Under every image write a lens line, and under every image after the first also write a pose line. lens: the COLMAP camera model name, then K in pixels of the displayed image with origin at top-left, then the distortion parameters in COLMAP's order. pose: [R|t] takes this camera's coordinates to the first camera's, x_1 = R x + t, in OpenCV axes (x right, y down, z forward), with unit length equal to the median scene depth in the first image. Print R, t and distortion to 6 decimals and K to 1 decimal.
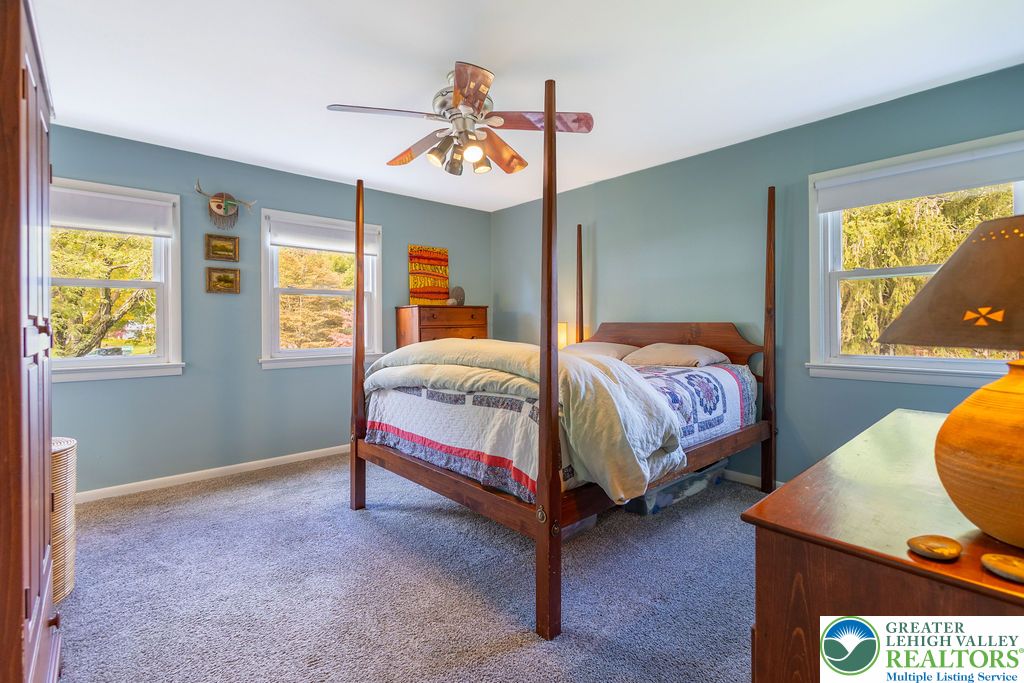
lens RADIAL K [[468.0, 0, 514.3], [0, 468.0, 323.1], [0, 0, 1]] dist [0.010120, -0.000879]
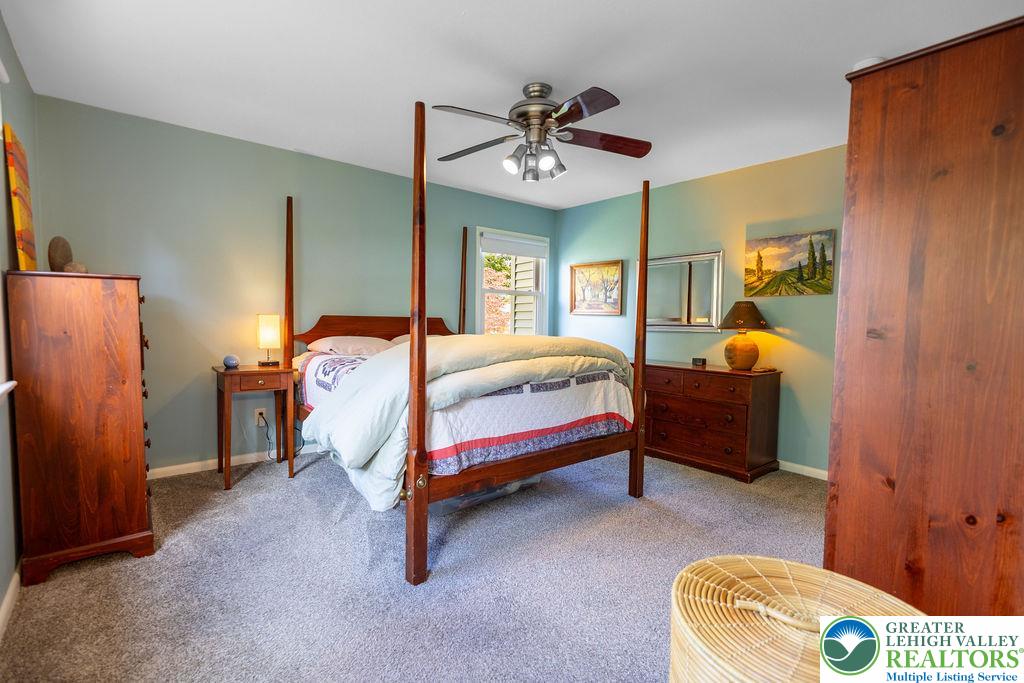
lens RADIAL K [[478.6, 0, 516.6], [0, 478.6, 341.4], [0, 0, 1]] dist [0.012217, -0.004425]
pose [[0.051216, -0.043626, 0.997734, -1.294551], [-0.014142, 0.998914, 0.044404, 0.001832], [-0.998587, -0.016384, 0.050544, 1.026905]]
